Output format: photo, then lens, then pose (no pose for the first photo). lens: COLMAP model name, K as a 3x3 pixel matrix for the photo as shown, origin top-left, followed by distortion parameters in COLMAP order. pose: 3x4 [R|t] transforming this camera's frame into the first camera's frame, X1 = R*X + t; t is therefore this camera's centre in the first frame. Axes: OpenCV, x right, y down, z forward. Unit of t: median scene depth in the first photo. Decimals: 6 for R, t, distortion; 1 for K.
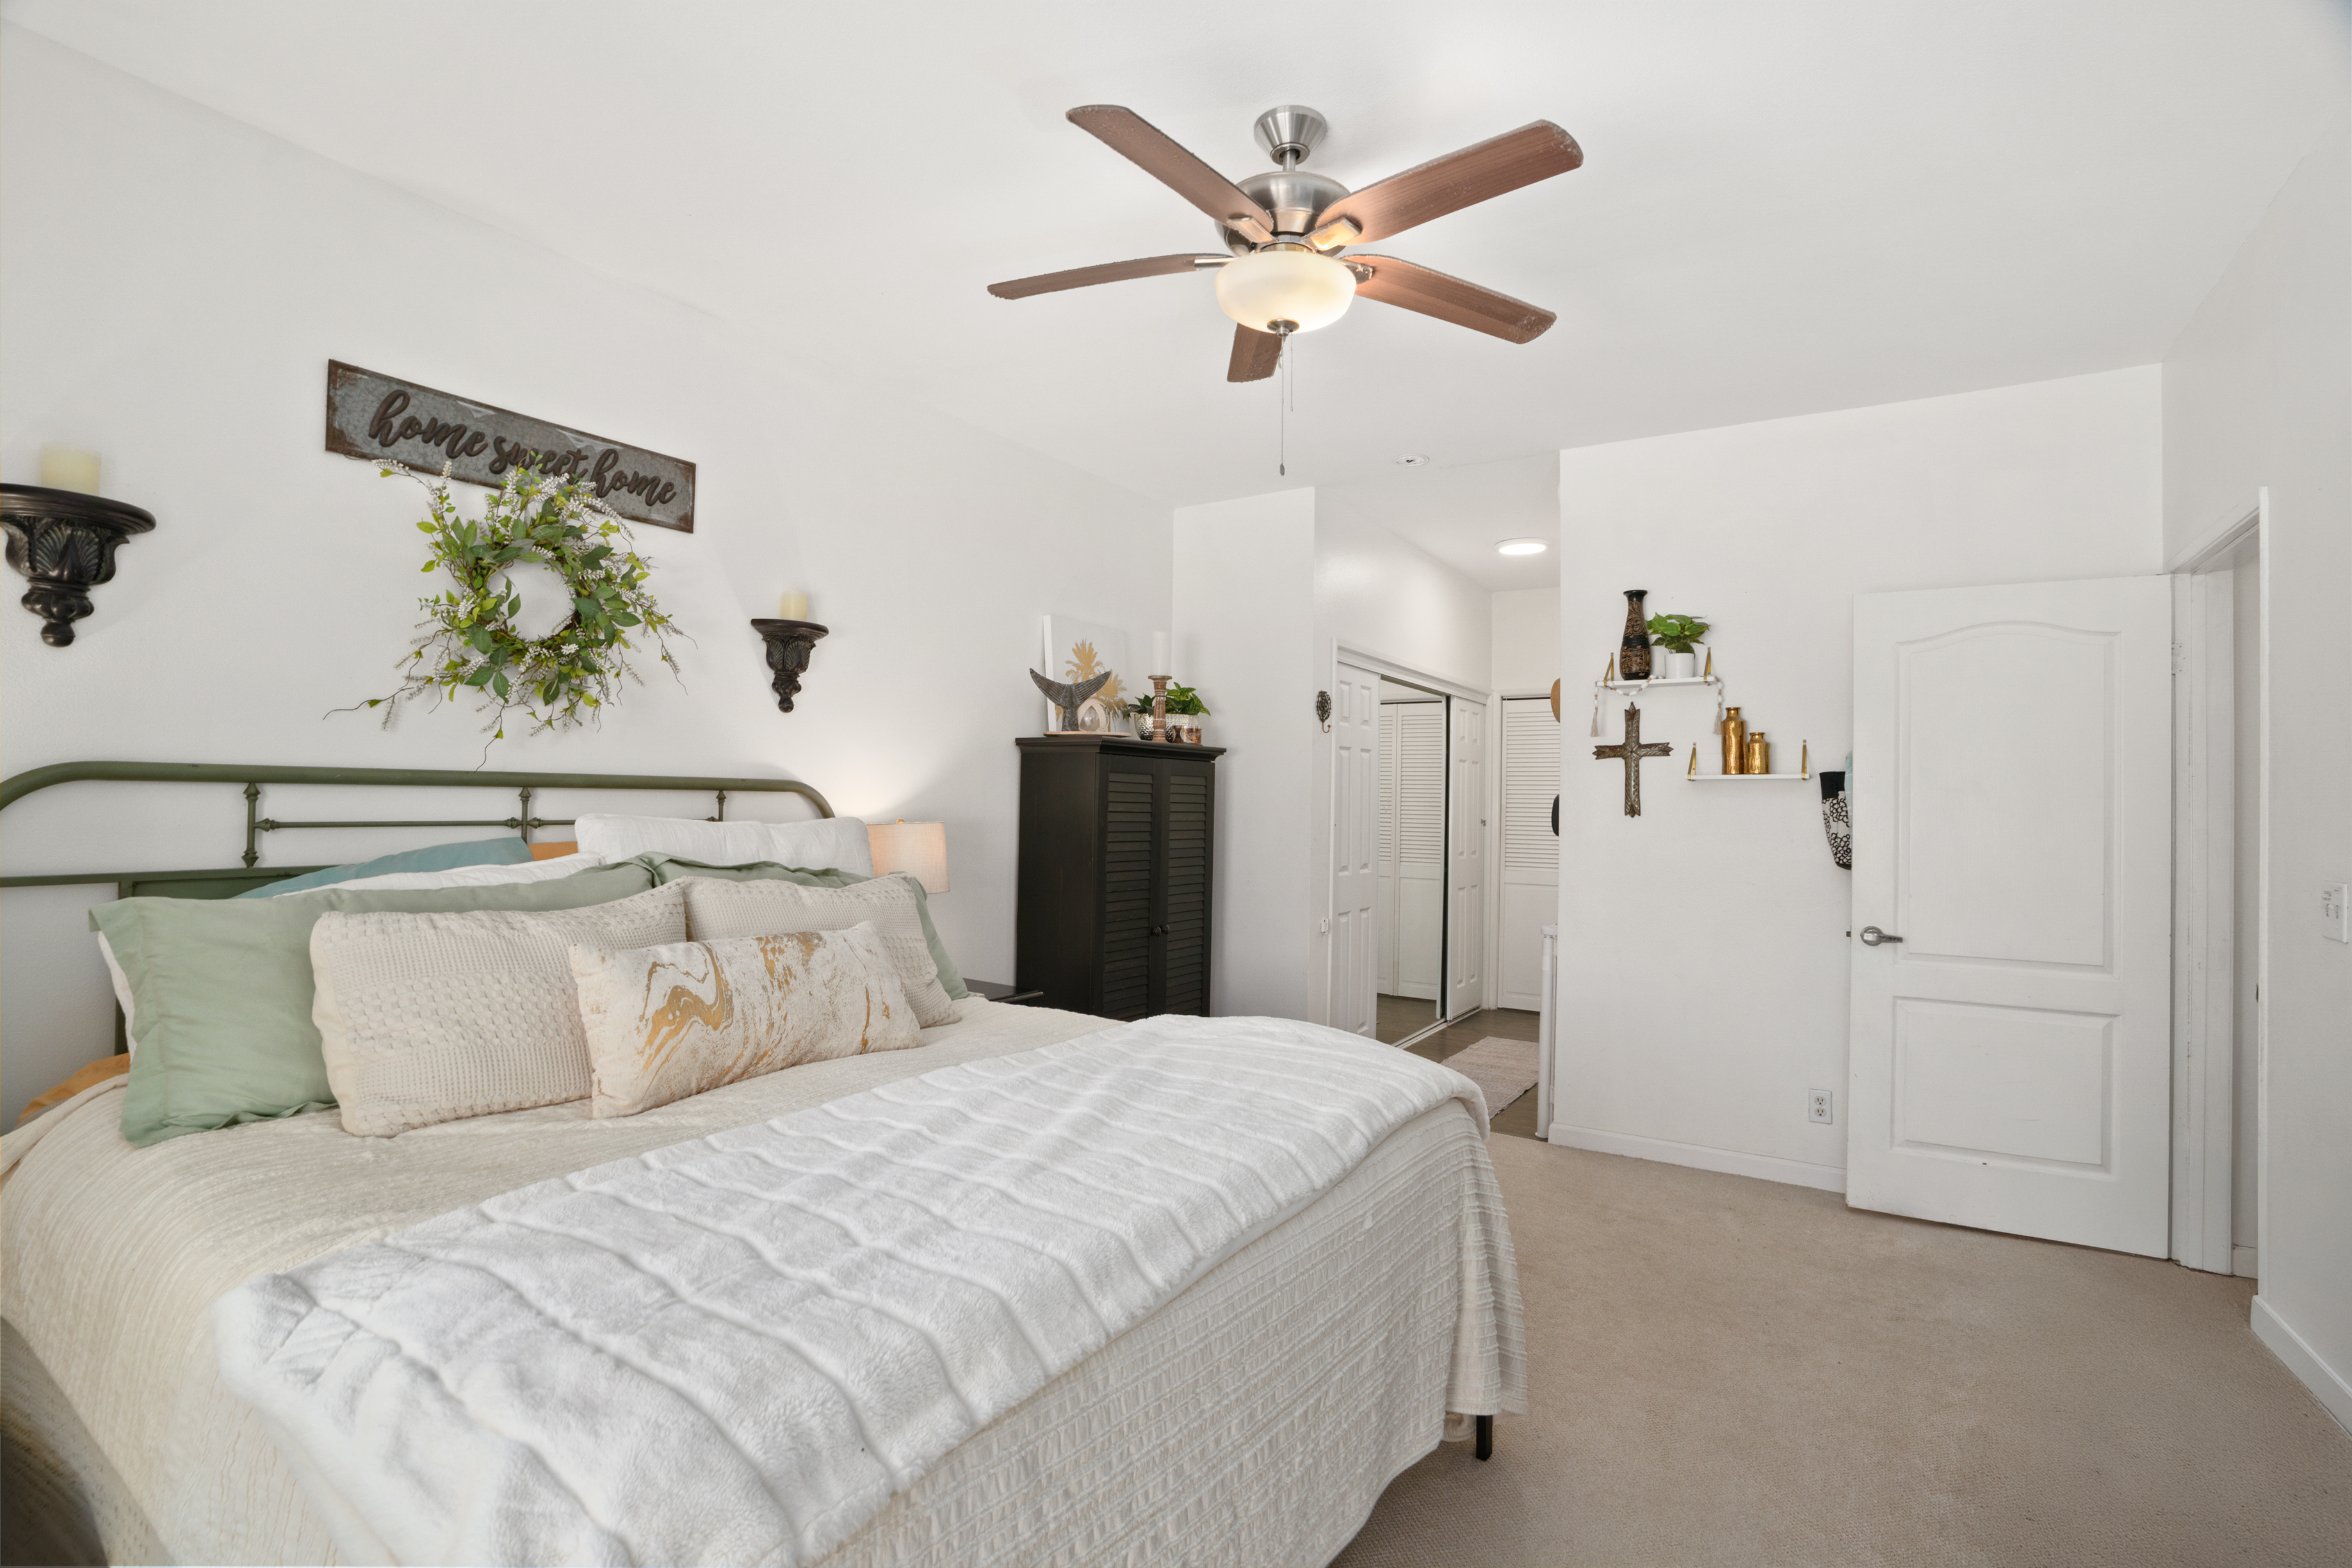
lens RADIAL K [[1086.2, 0, 1160.3], [0, 1086.2, 784.4], [0, 0, 1]] dist [-0.069429, 0.028639]
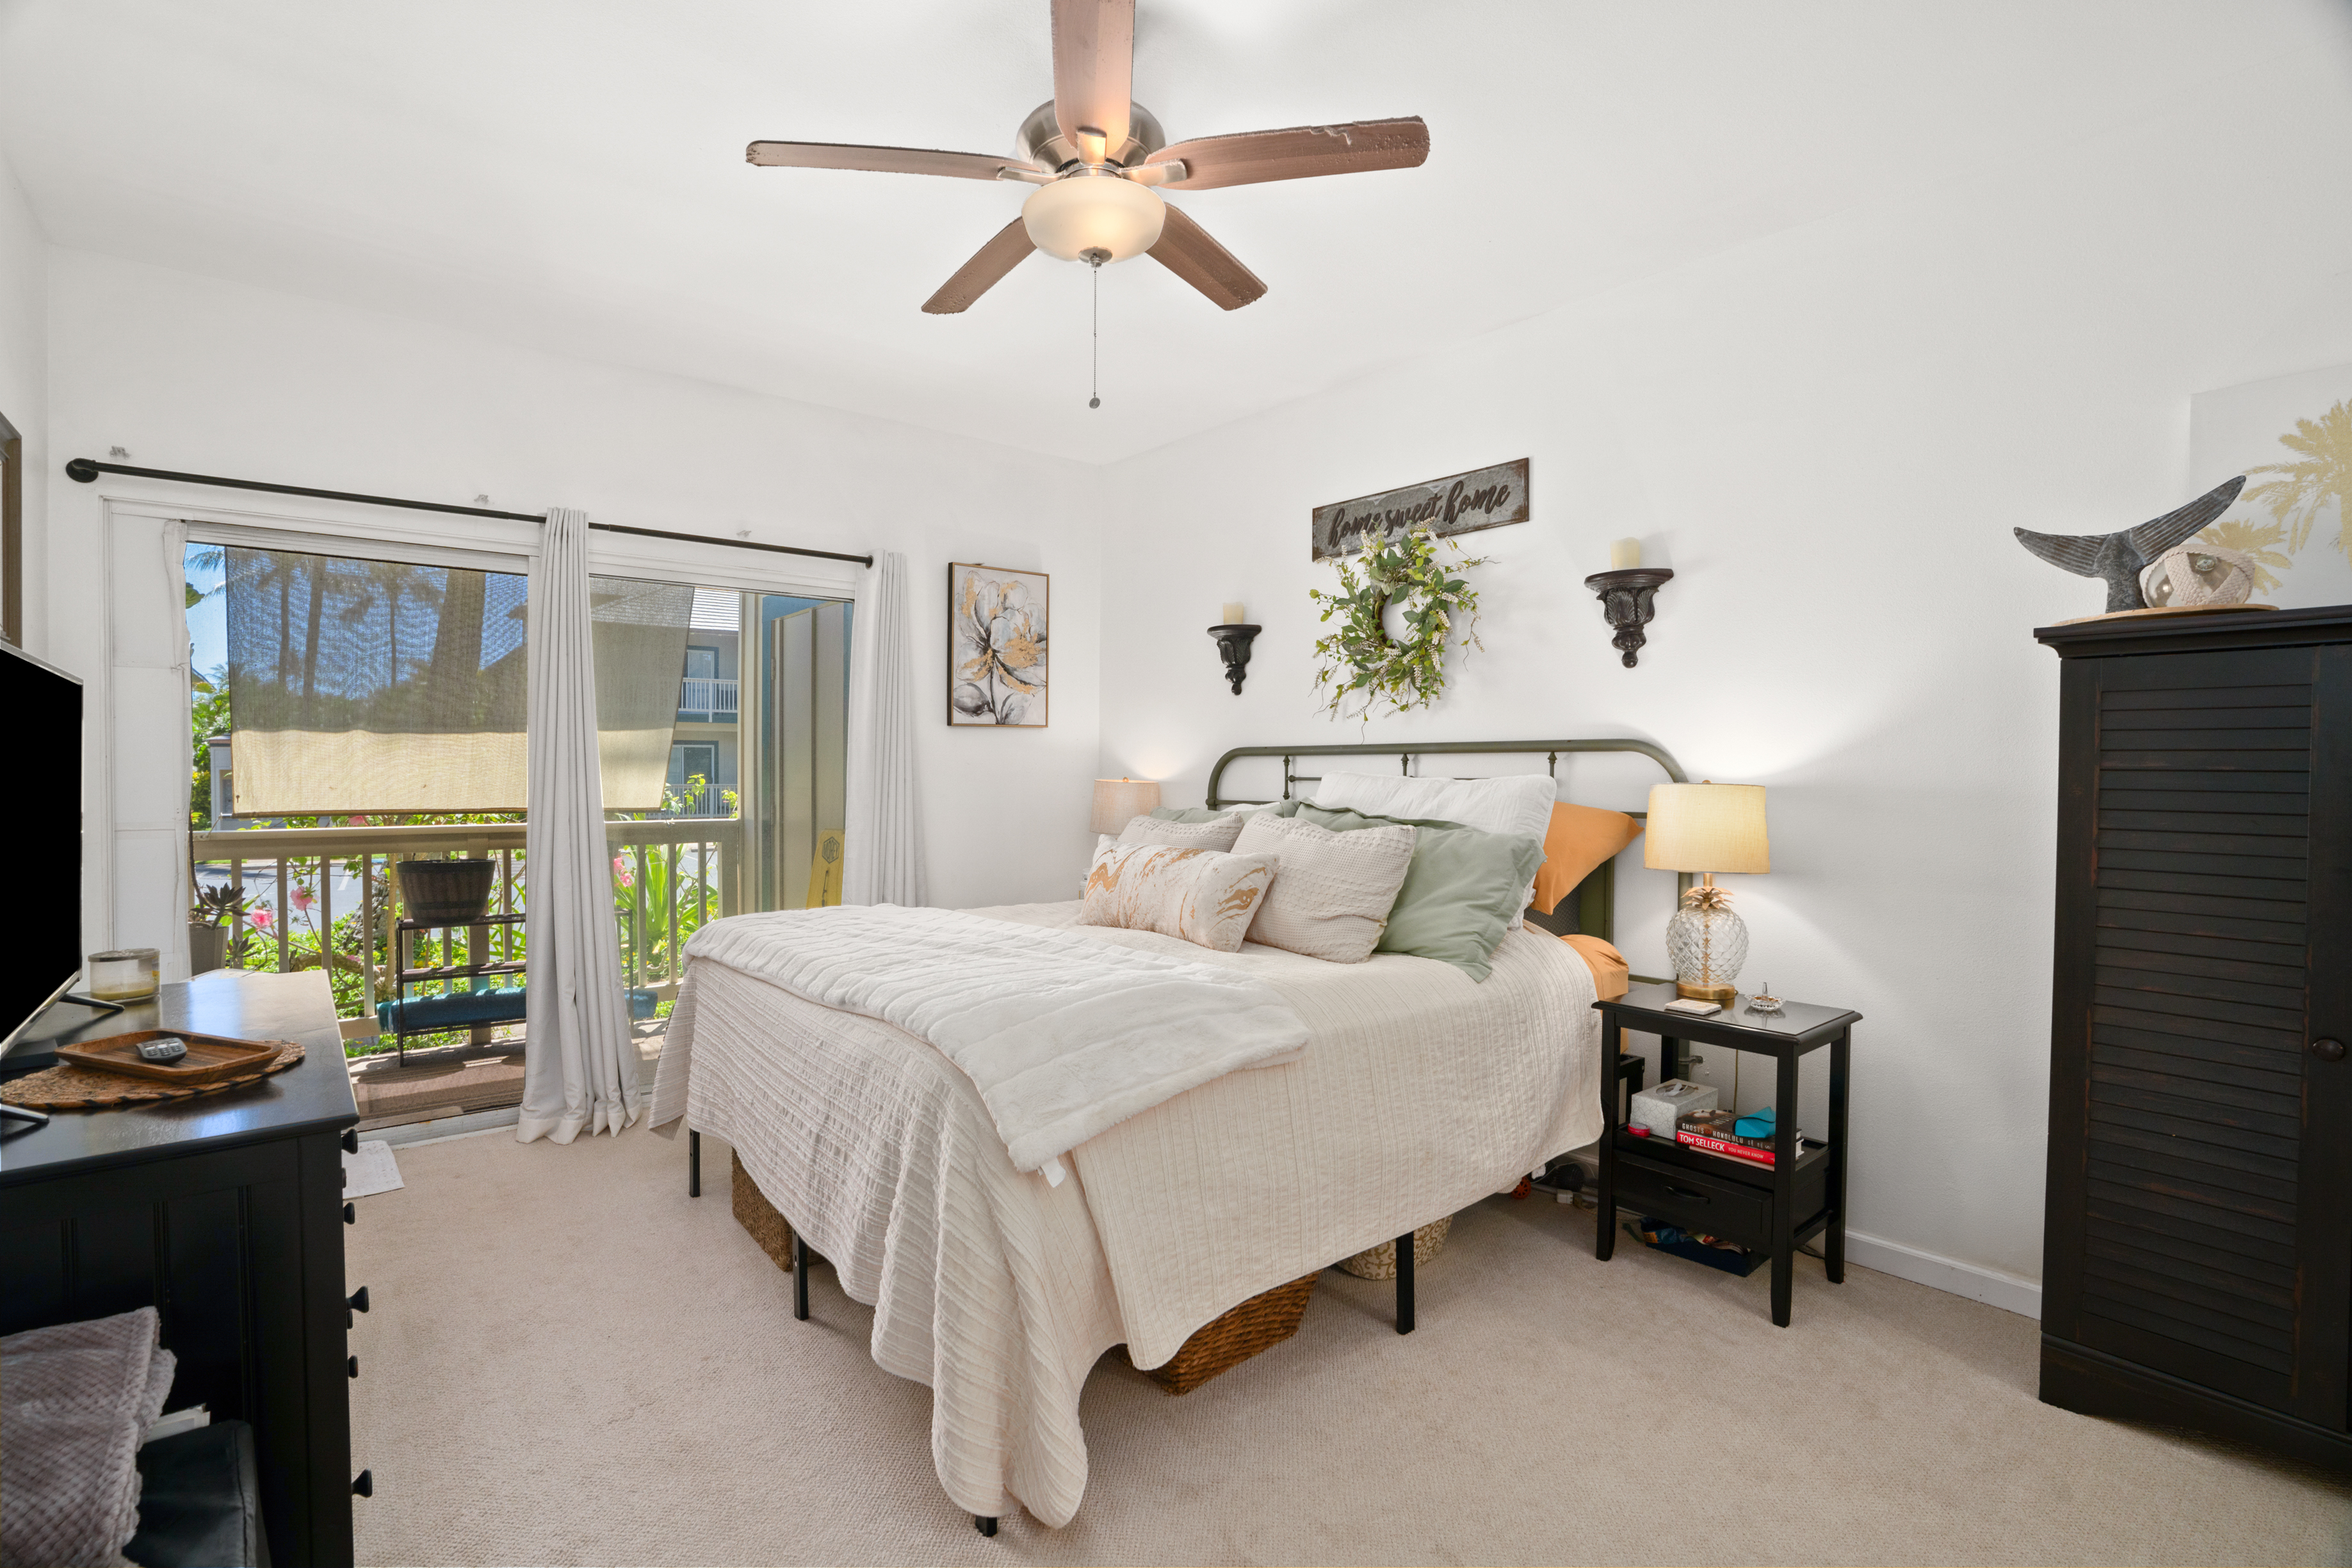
lens RADIAL K [[1086.2, 0, 1160.3], [0, 1086.2, 784.4], [0, 0, 1]] dist [-0.069429, 0.028639]
pose [[-0.280540, -0.001769, -0.959841, 0.776019], [0.010307, 0.999935, -0.004856, 0.042139], [0.959787, -0.011255, -0.280504, 0.992332]]
